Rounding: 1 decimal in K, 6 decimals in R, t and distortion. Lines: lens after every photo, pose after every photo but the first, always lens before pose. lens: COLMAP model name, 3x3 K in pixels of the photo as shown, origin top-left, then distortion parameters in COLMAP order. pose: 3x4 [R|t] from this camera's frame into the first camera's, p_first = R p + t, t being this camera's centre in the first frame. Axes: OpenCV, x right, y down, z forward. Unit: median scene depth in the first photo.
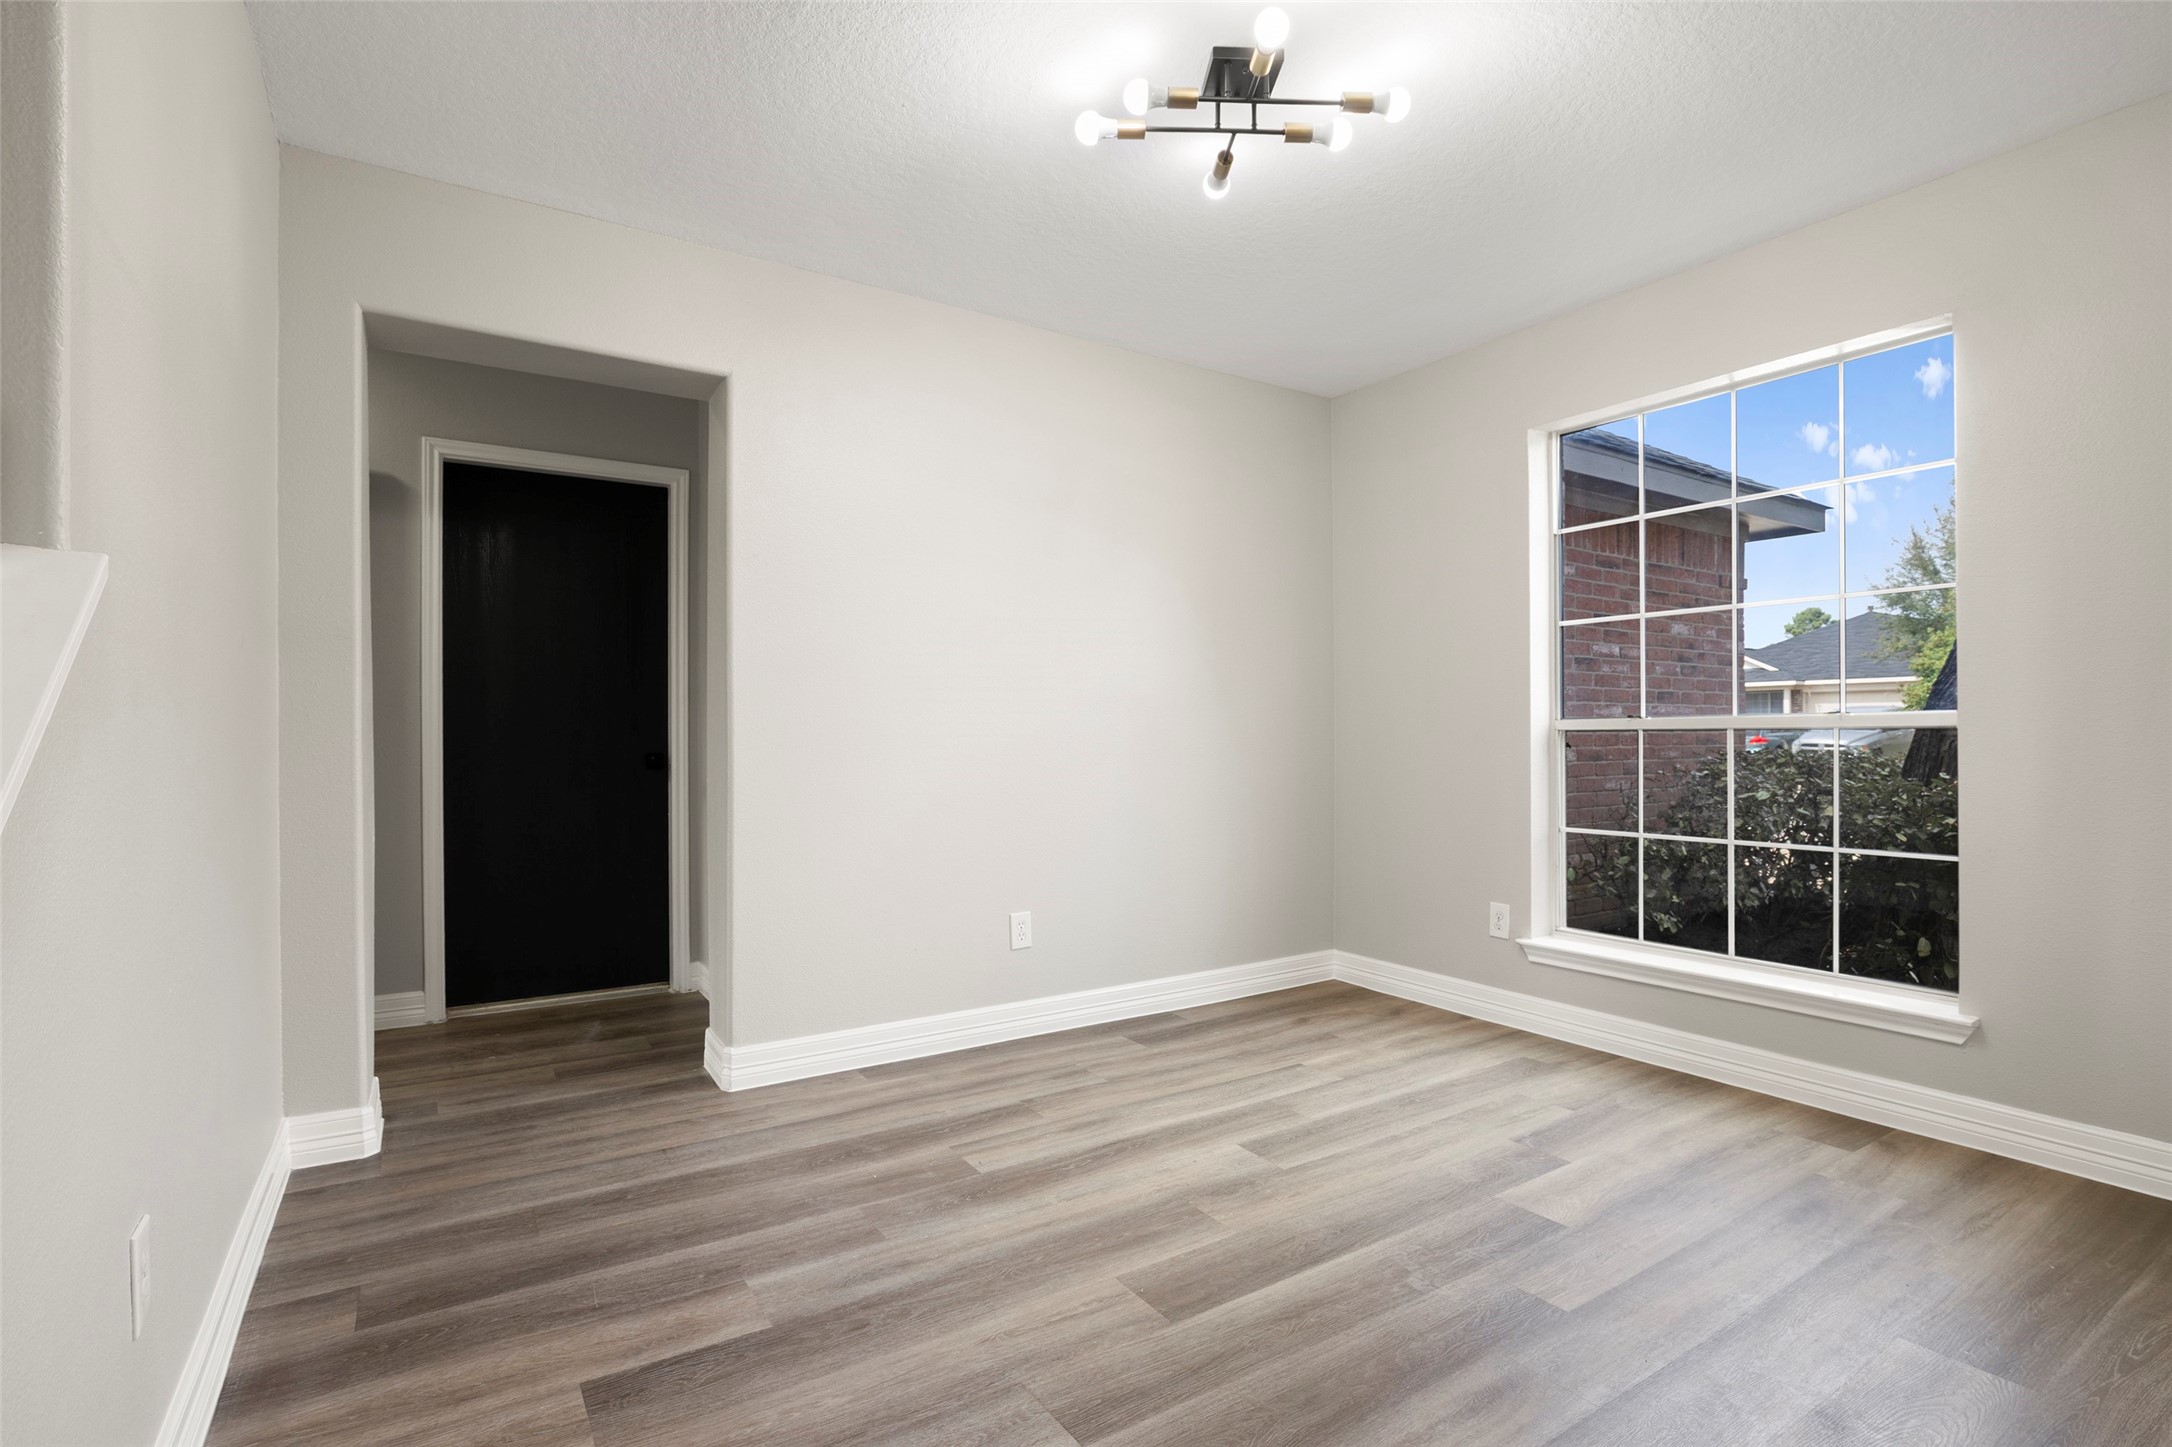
lens RADIAL K [[1009.3, 0, 1075.2], [0, 1009.3, 736.7], [0, 0, 1]] dist [-0.014172, -0.000467]
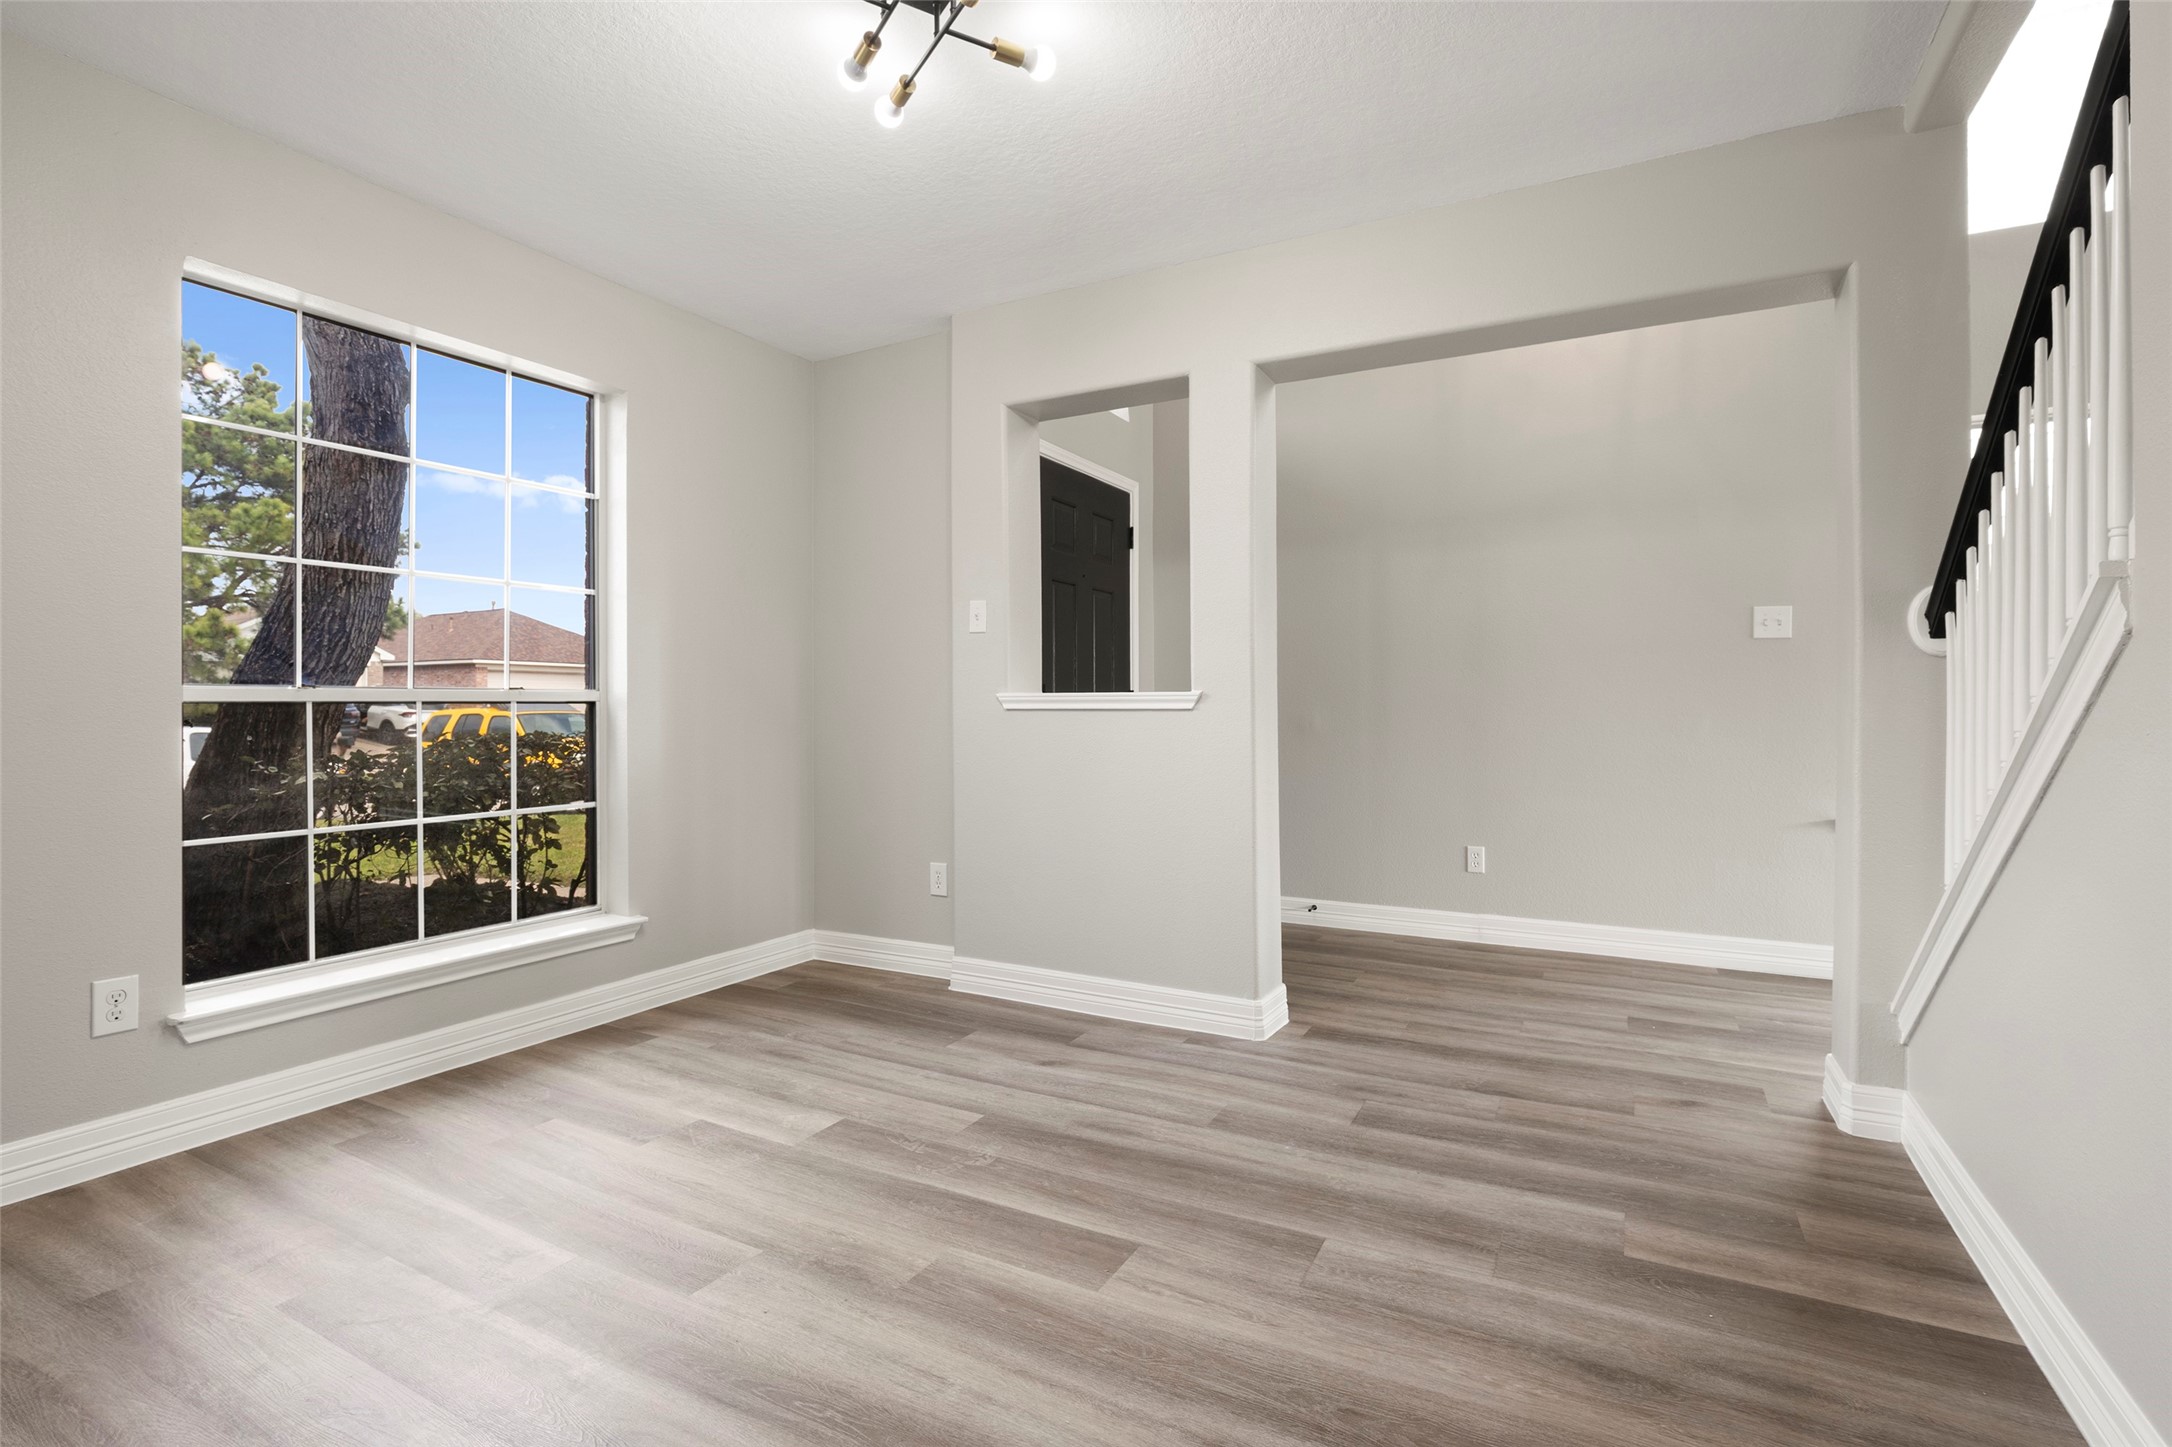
lens RADIAL K [[1009.3, 0, 1078.9], [0, 1009.3, 712.9], [0, 0, 1]] dist [-0.014172, -0.000467]
pose [[-0.474993, -0.000061, 0.879989, -0.598415], [0.003863, 0.999990, 0.002154, 0.003652], [-0.879981, 0.004422, -0.474989, 1.135773]]
